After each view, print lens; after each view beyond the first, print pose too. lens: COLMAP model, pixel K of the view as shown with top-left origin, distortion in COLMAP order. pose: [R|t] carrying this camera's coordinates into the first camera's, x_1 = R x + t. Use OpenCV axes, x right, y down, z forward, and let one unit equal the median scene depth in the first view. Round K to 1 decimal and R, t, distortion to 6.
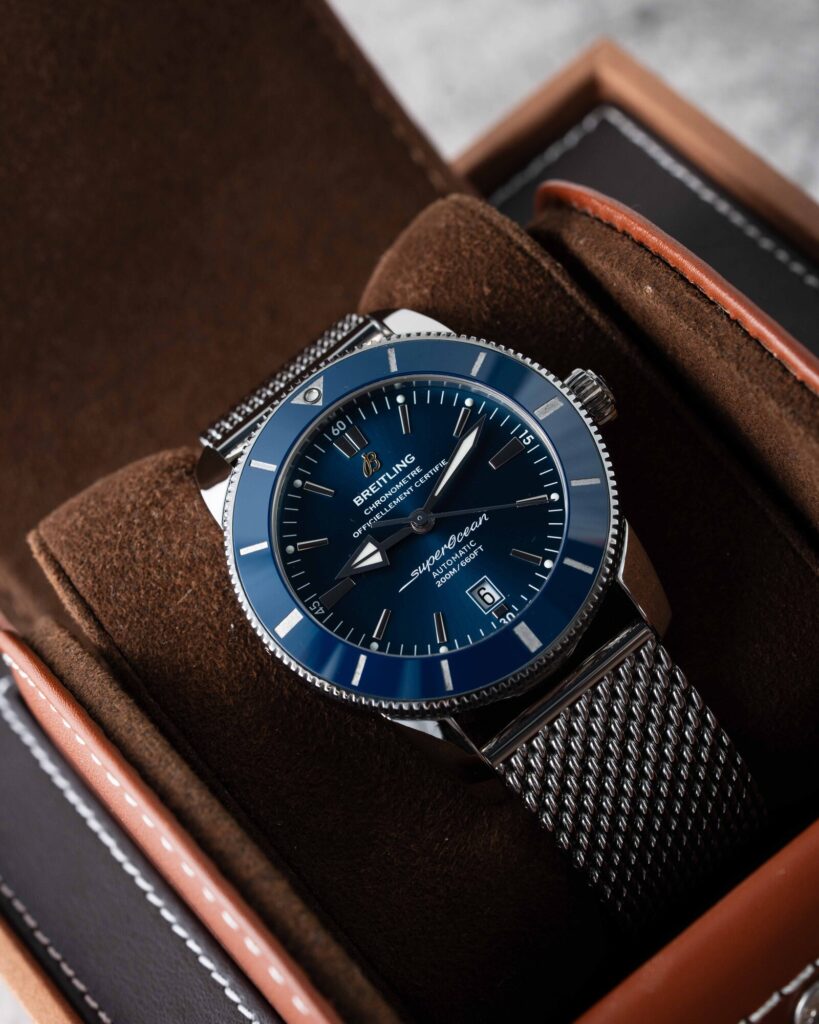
lens RADIAL K [[3936.3, 0, 409.5], [0, 3936.3, 512.0], [0, 0, 1]] dist [-0.055699, -1.522114]
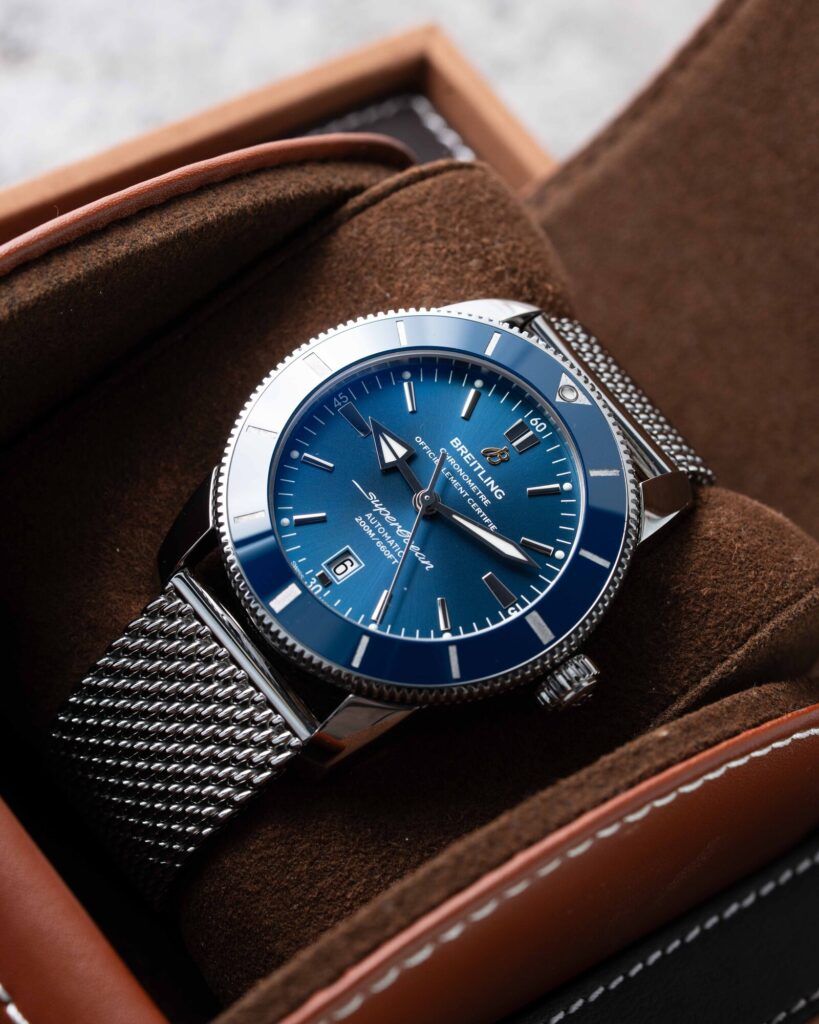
lens RADIAL K [[3936.3, 0, 409.5], [0, 3936.3, 512.0], [0, 0, 1]] dist [-0.055699, -1.522114]
pose [[-0.019619, 0.969879, -0.242795, 0.233751], [-0.953599, 0.054821, 0.296048, -0.272047], [0.300441, 0.237337, 0.923800, 0.122040]]
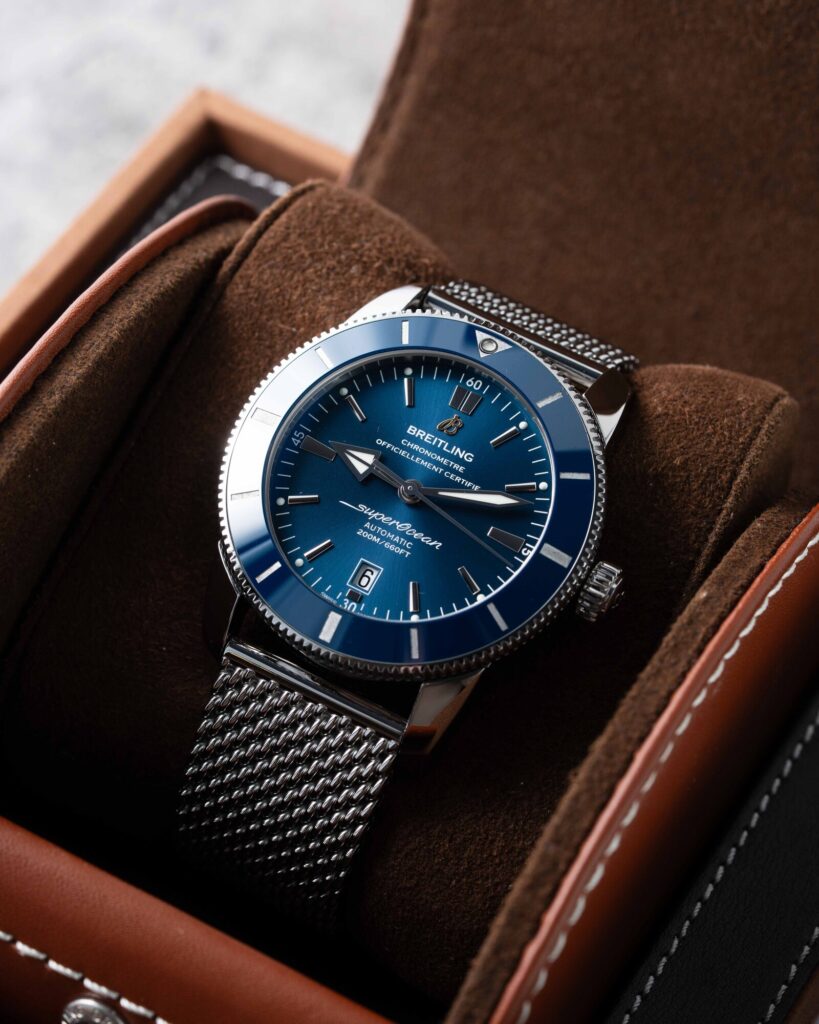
lens RADIAL K [[3936.3, 0, 409.5], [0, 3936.3, 512.0], [0, 0, 1]] dist [-0.055699, -1.522114]
pose [[0.388294, 0.895179, -0.218822, 0.229961], [-0.858815, 0.437621, 0.266317, -0.265718], [0.334163, 0.084518, 0.938718, 0.037732]]
